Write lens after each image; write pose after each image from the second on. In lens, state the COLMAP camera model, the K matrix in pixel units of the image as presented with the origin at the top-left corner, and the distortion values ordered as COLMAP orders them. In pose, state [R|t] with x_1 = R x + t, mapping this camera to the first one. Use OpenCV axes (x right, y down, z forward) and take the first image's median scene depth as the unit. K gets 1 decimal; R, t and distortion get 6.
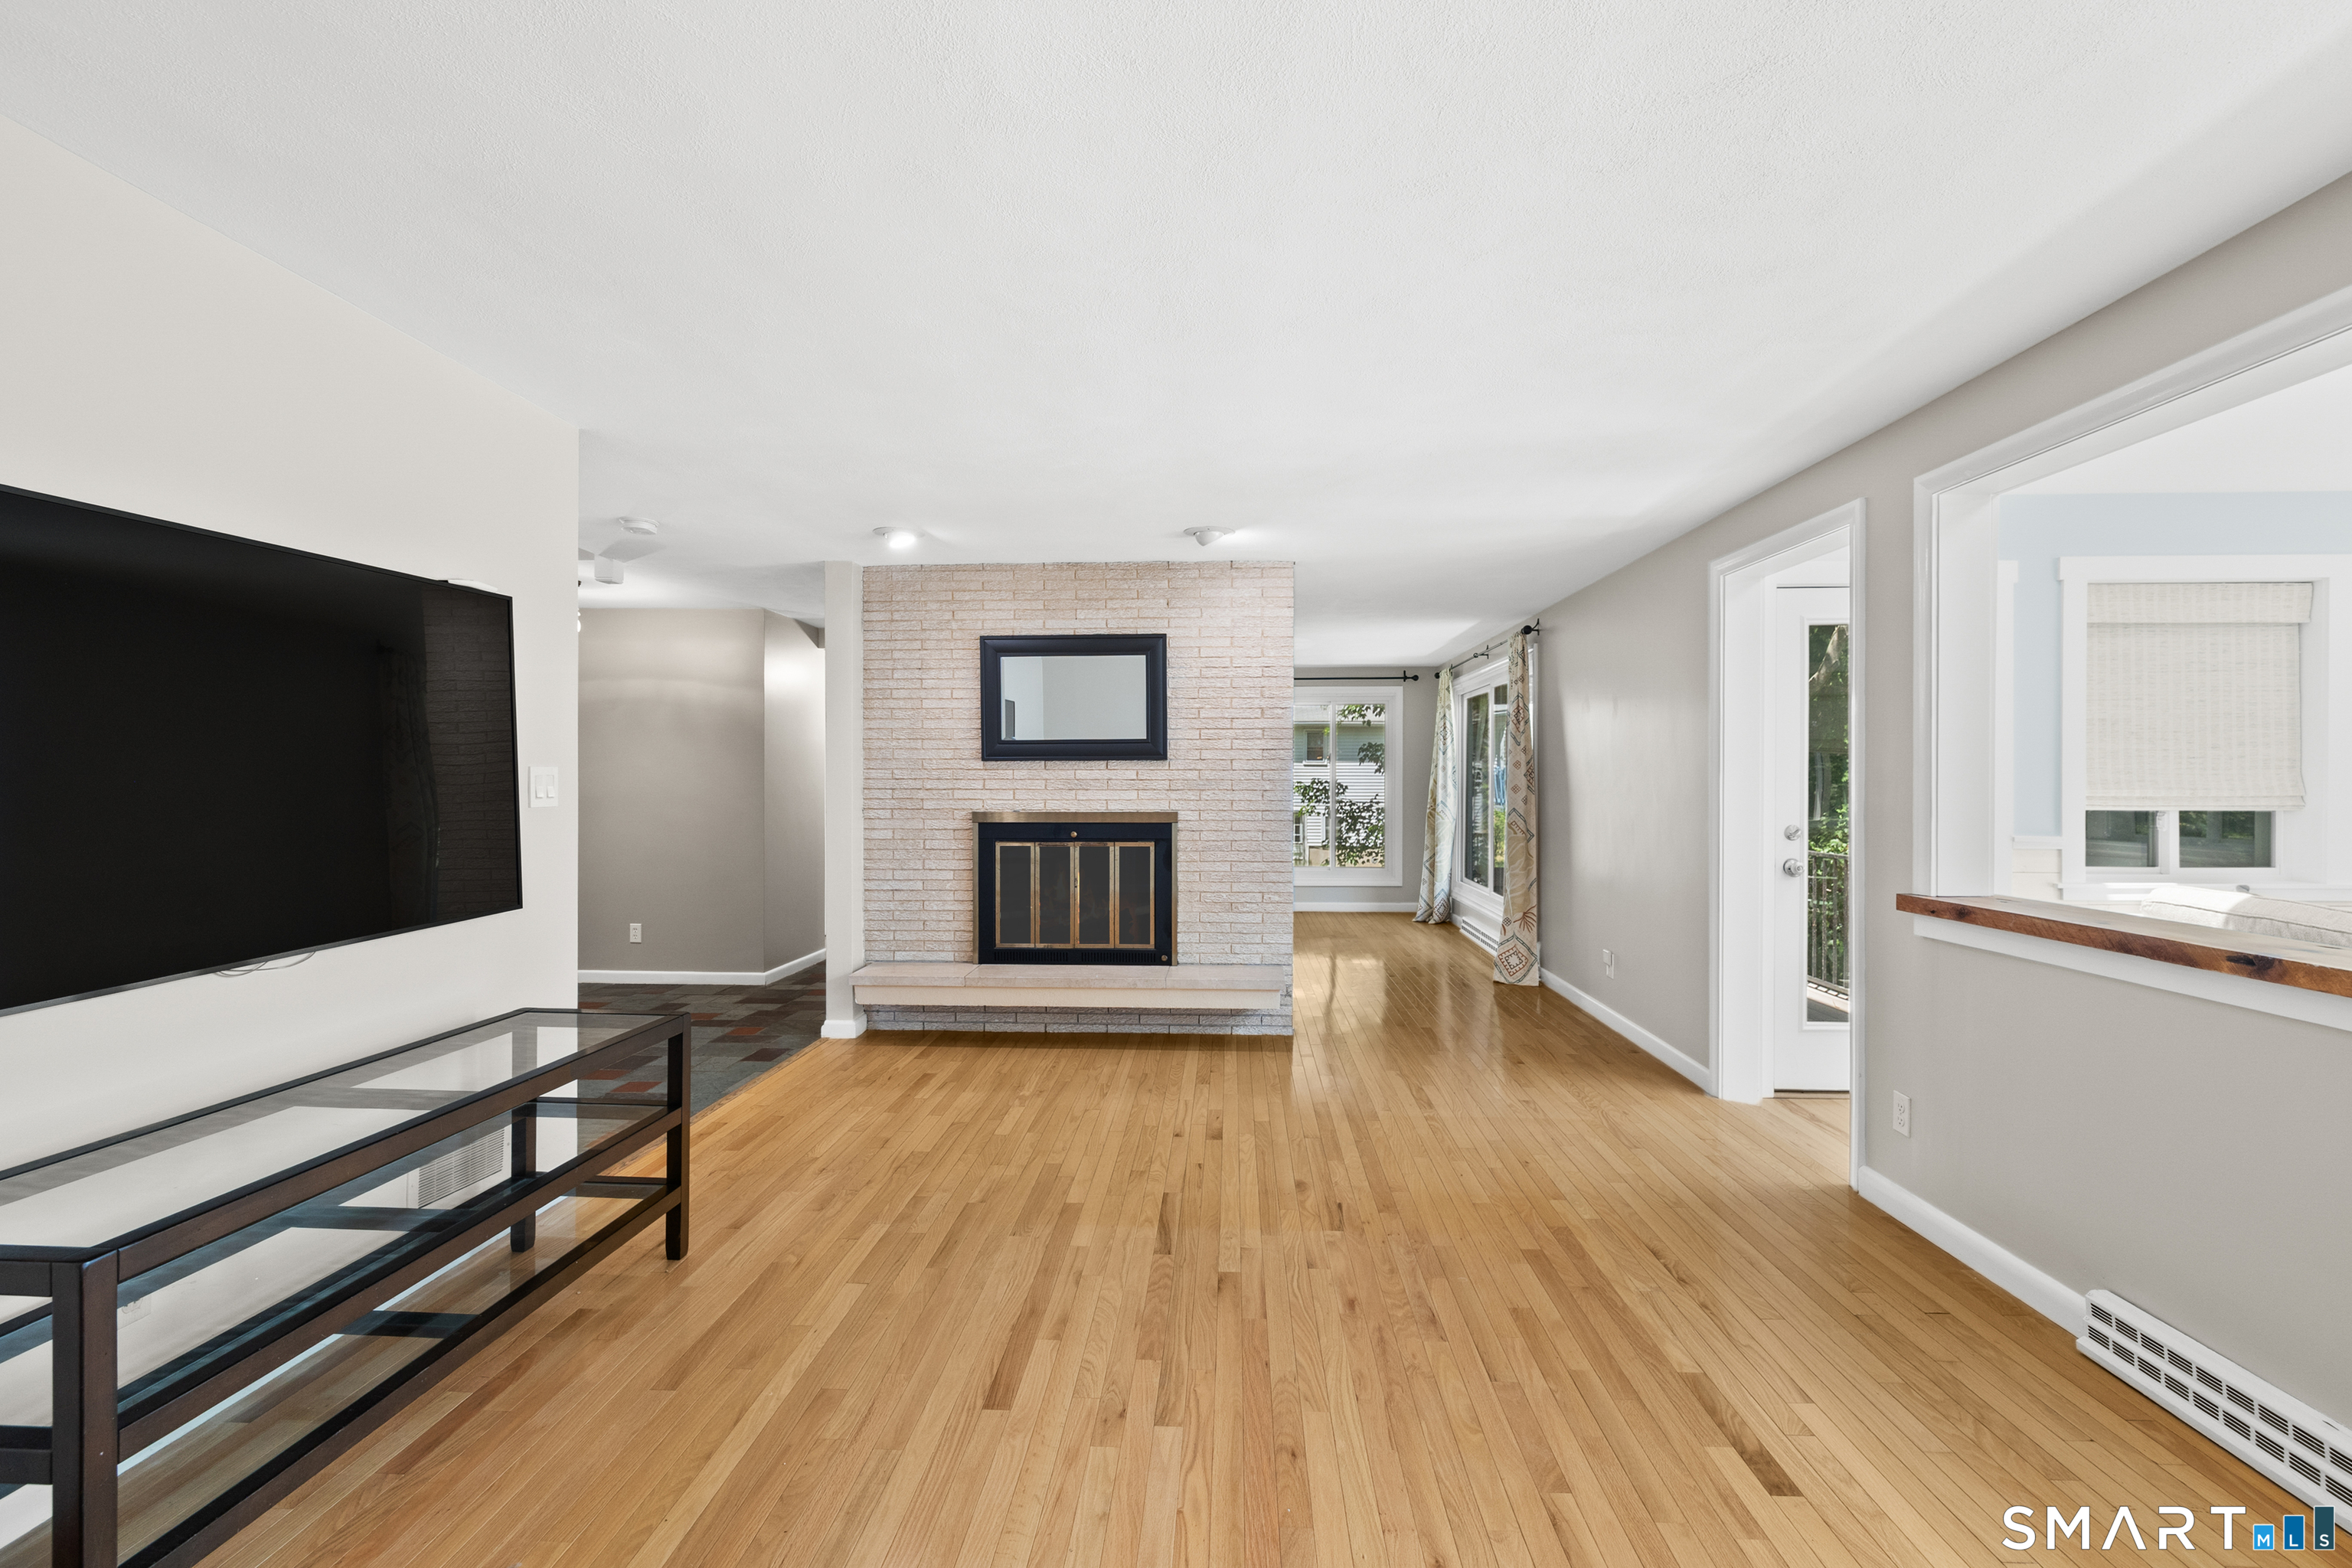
lens RADIAL K [[1004.2, 0, 1184.5], [0, 1004.2, 780.2], [0, 0, 1]] dist [0.000757, 0.000265]
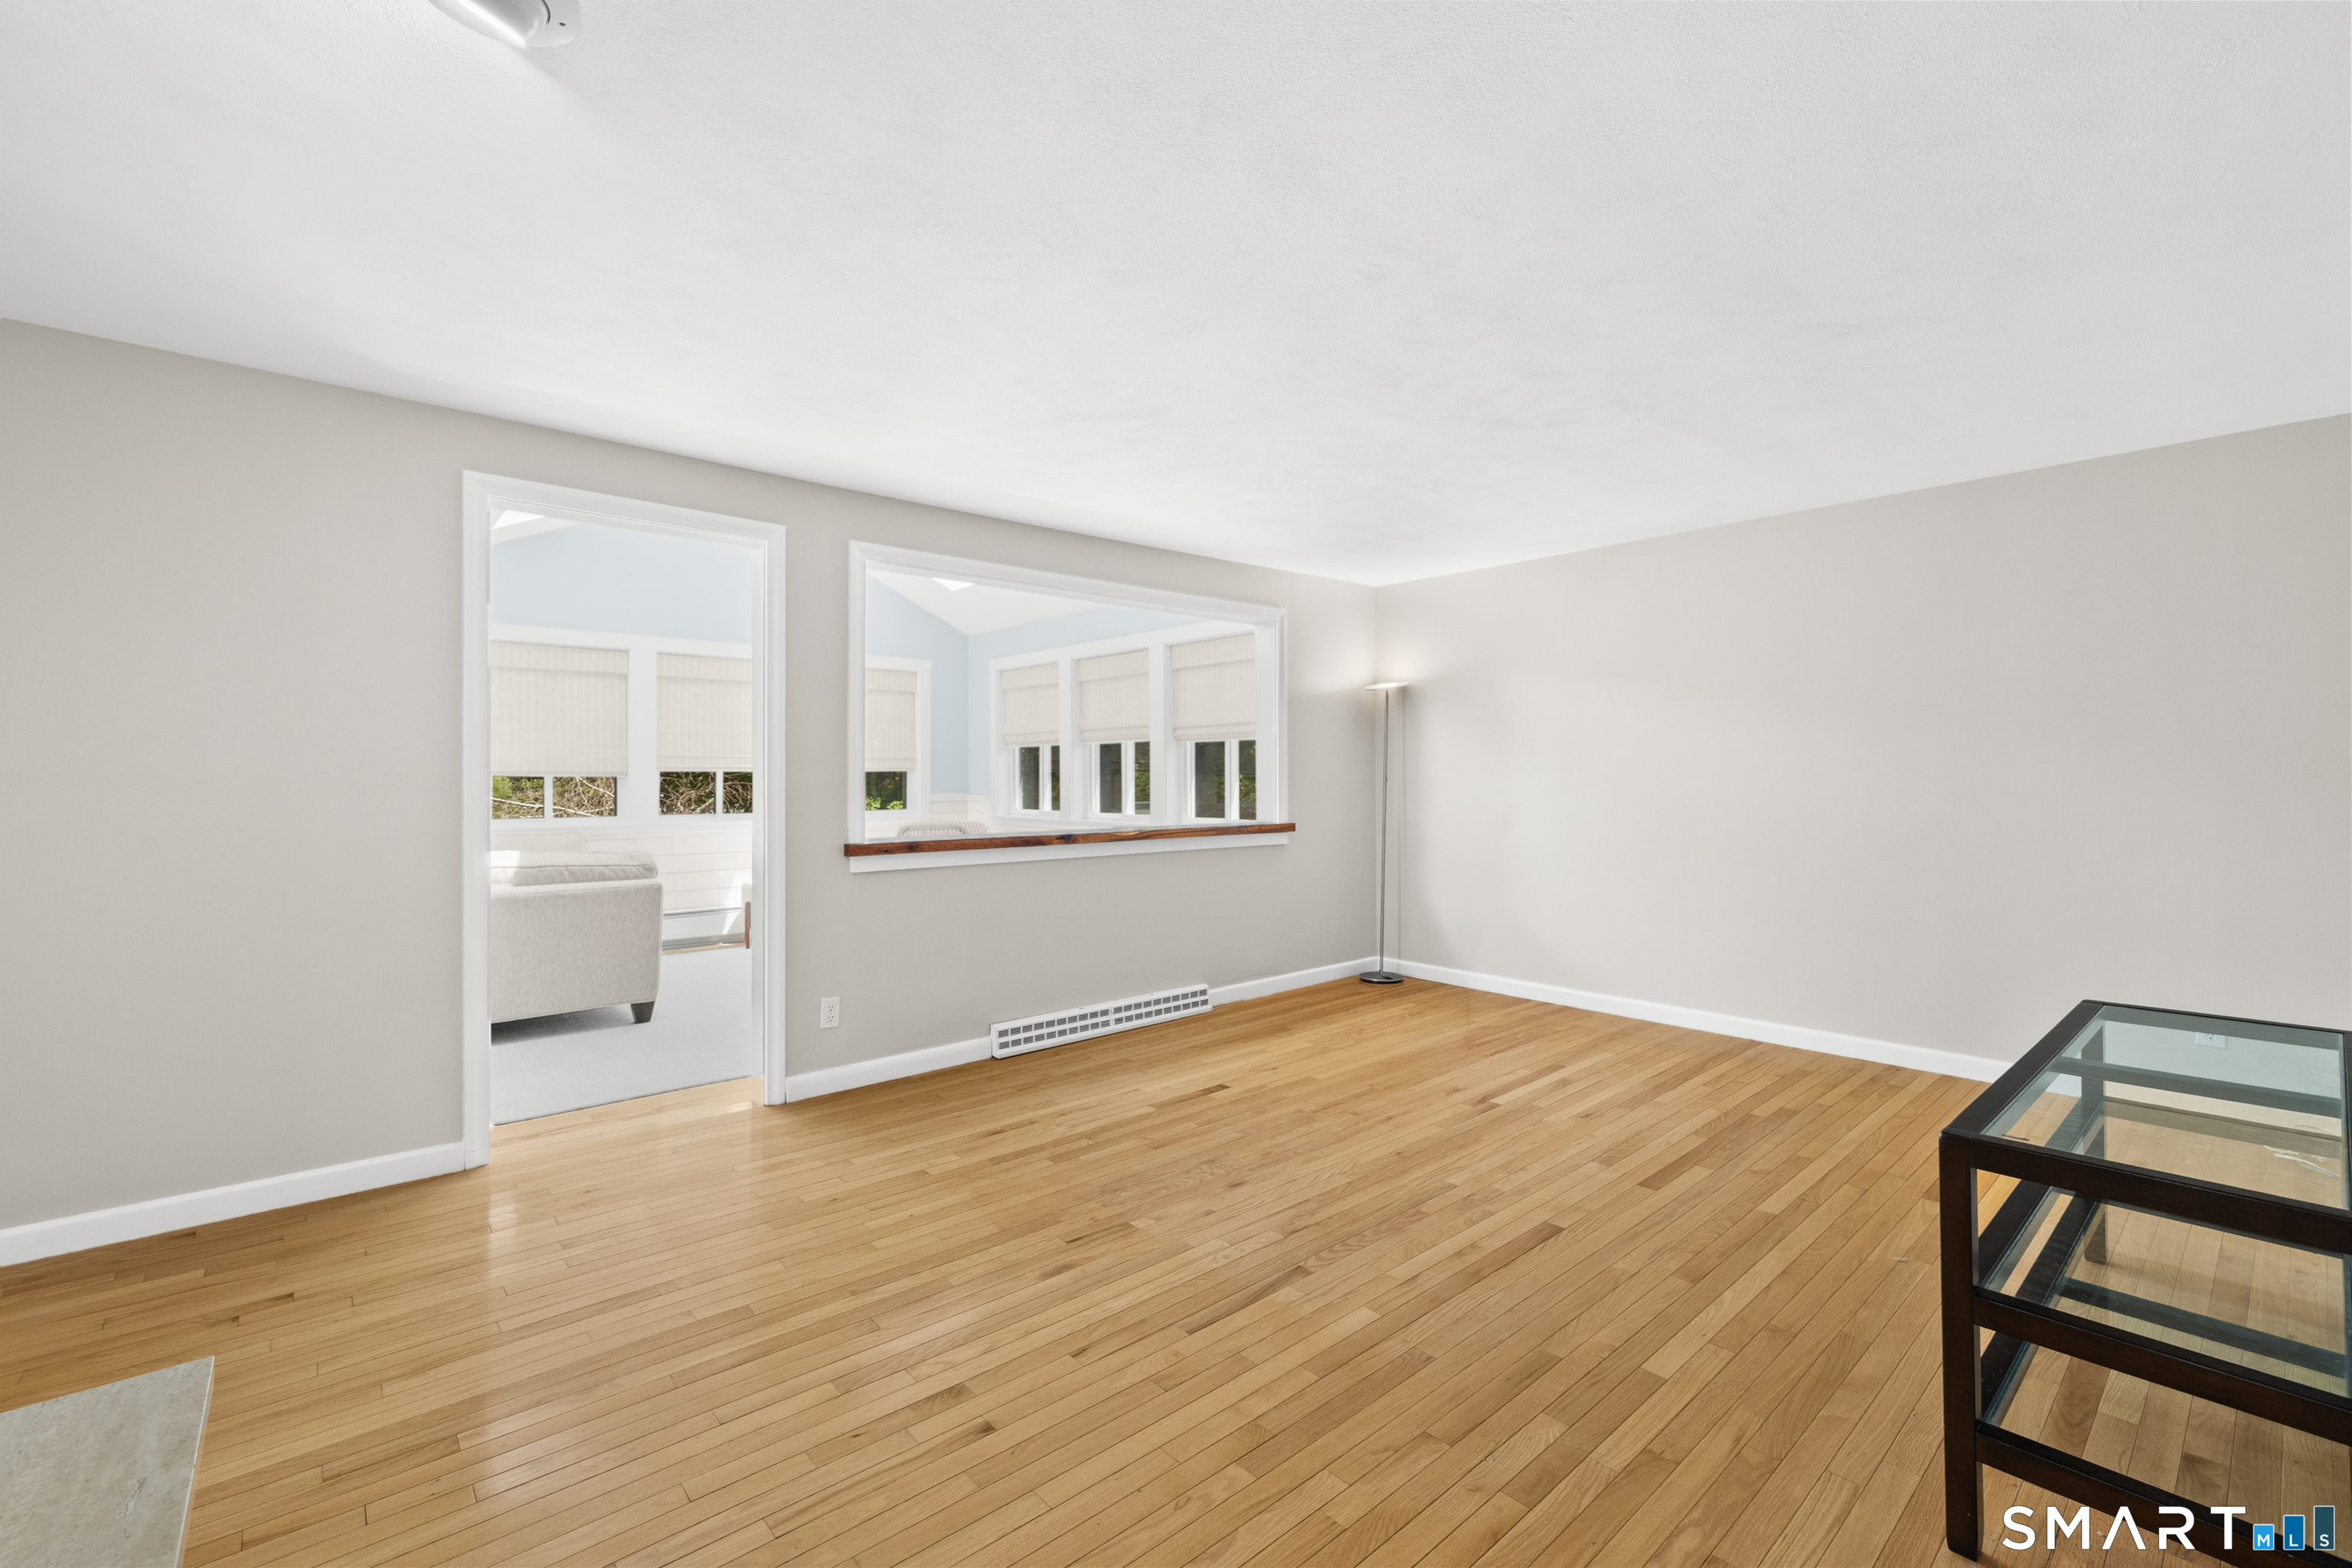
lens RADIAL K [[1004.2, 0, 1184.5], [0, 1004.2, 780.2], [0, 0, 1]] dist [0.000757, 0.000265]
pose [[-0.700120, -0.004729, 0.714010, -0.322361], [-0.002128, 0.999987, 0.004536, 0.011361], [-0.714022, 0.001657, -0.700121, 0.928565]]
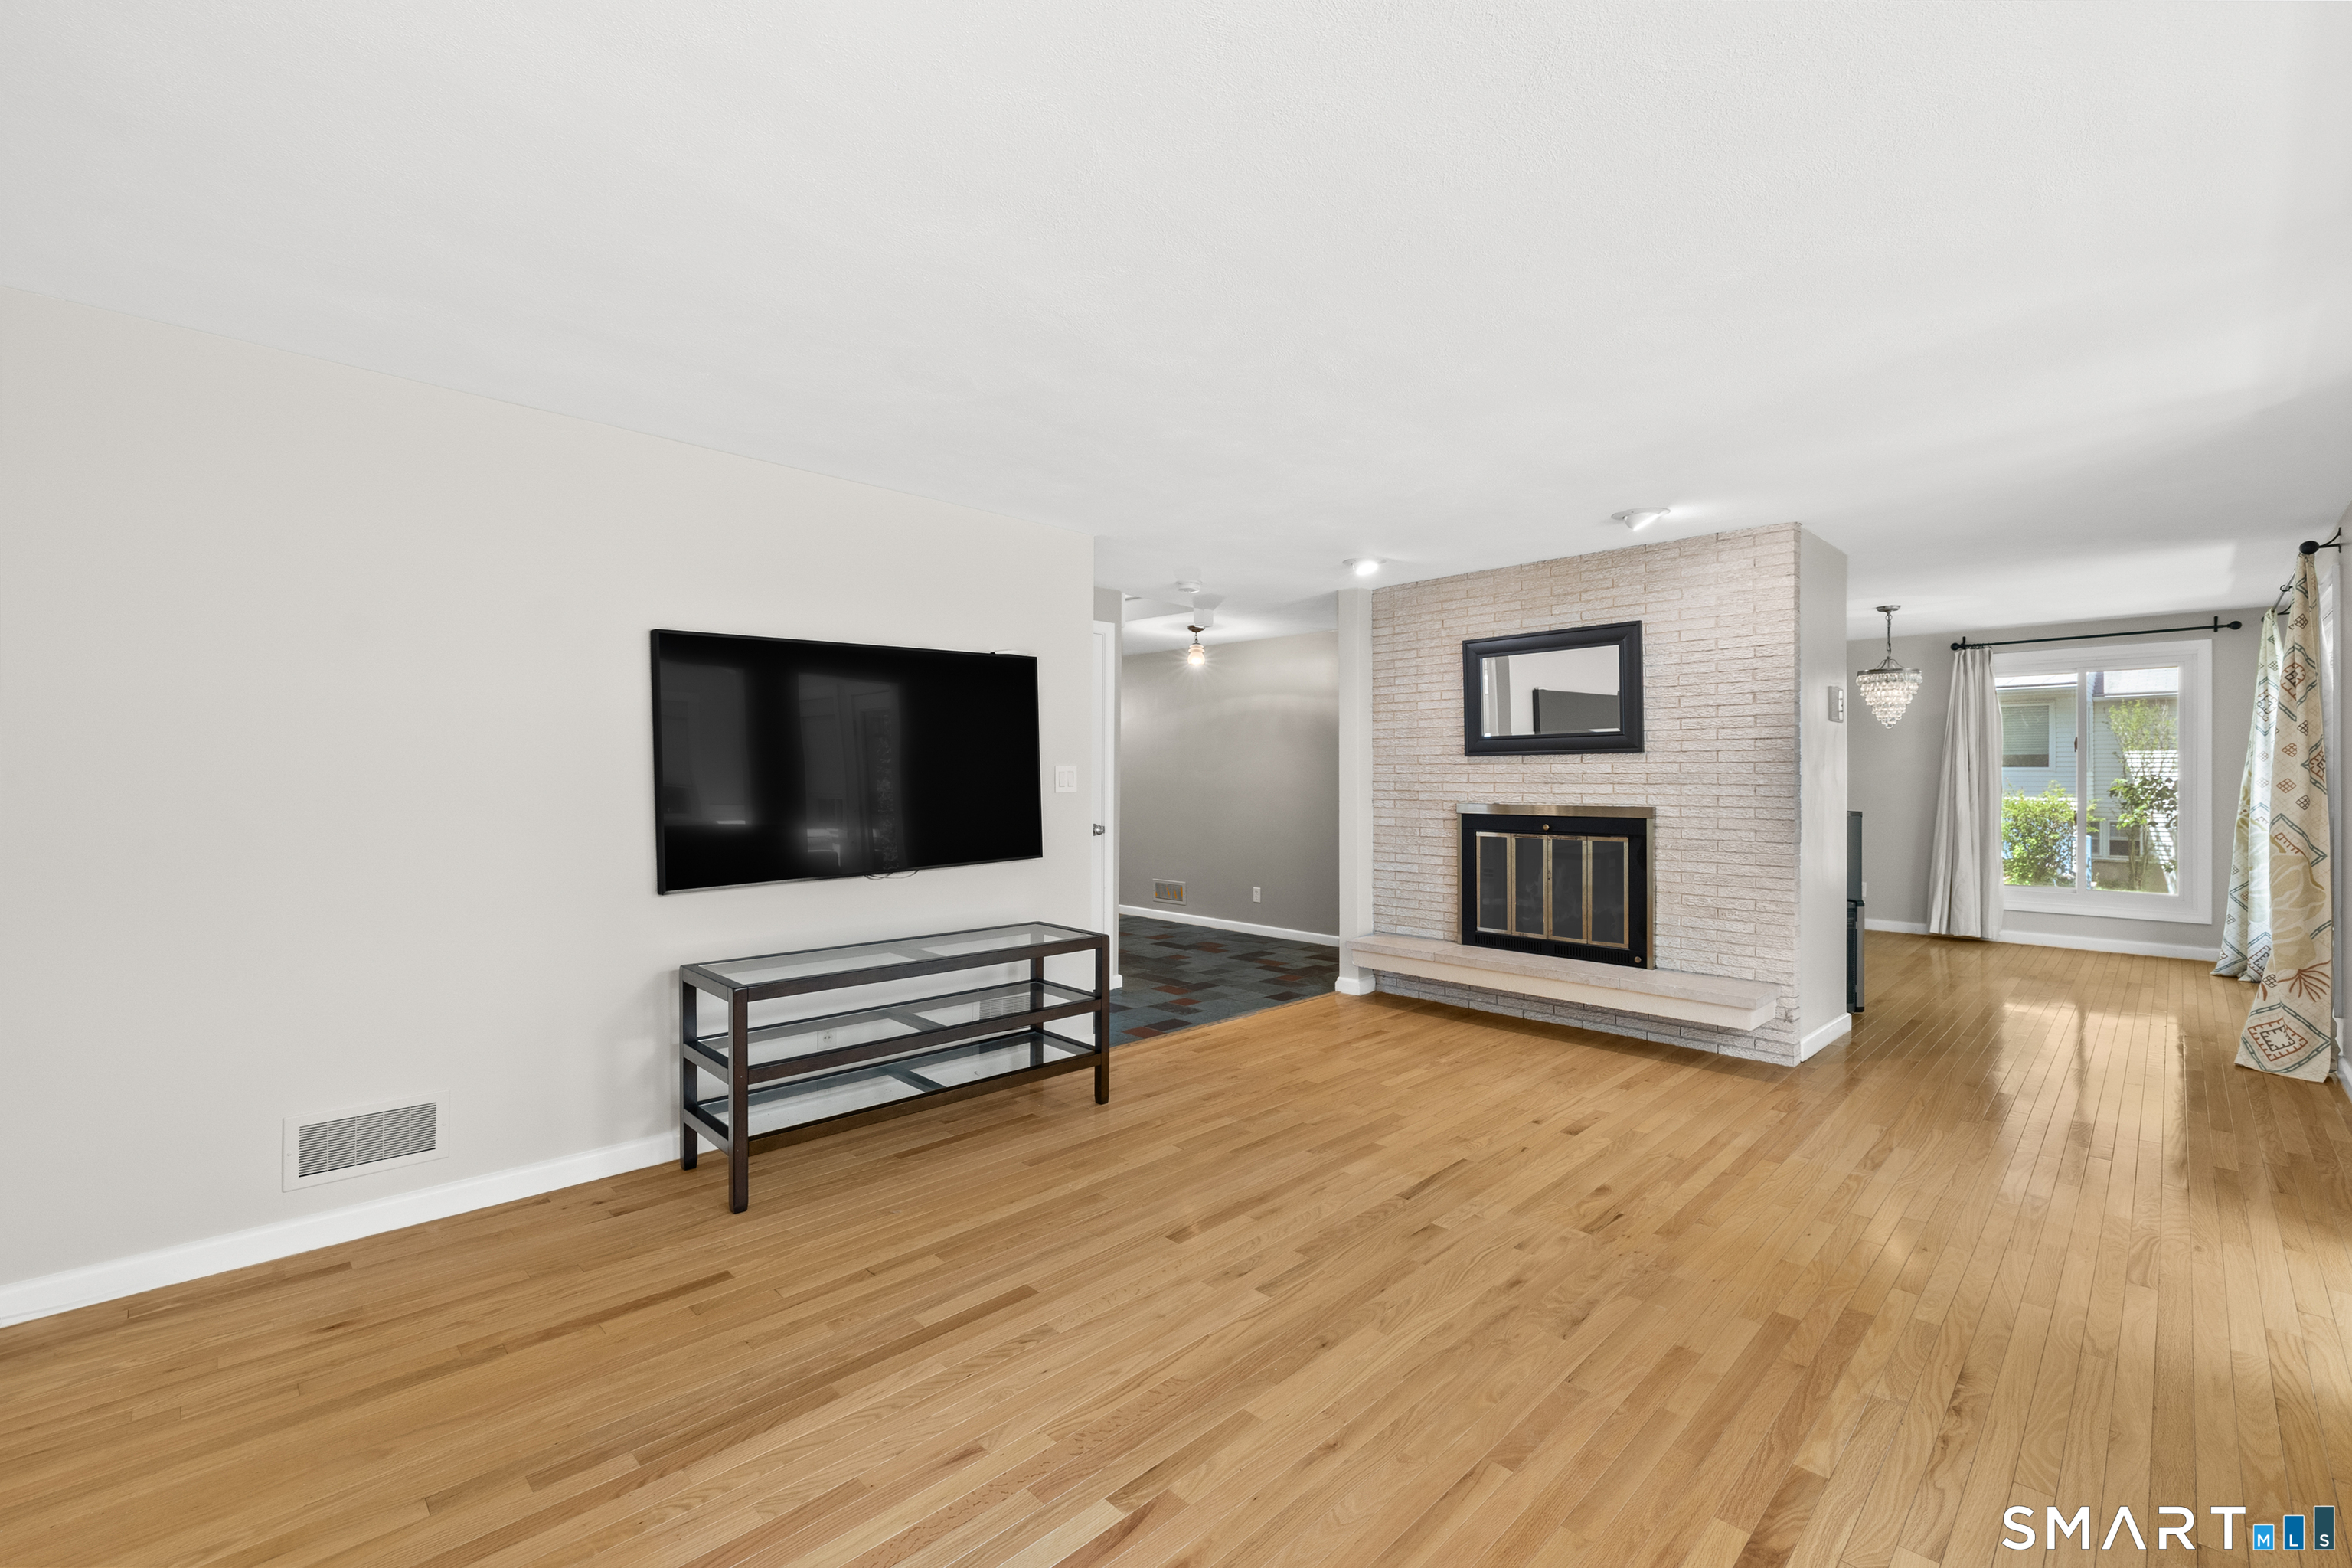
lens RADIAL K [[988.0, 0, 1179.9], [0, 988.0, 771.3], [0, 0, 1]] dist [-0.000285, 0.000141]
pose [[0.737905, -0.004029, -0.674892, 0.291397], [0.001671, 0.999990, -0.004143, 0.000730], [0.674902, 0.001929, 0.737905, 0.010864]]
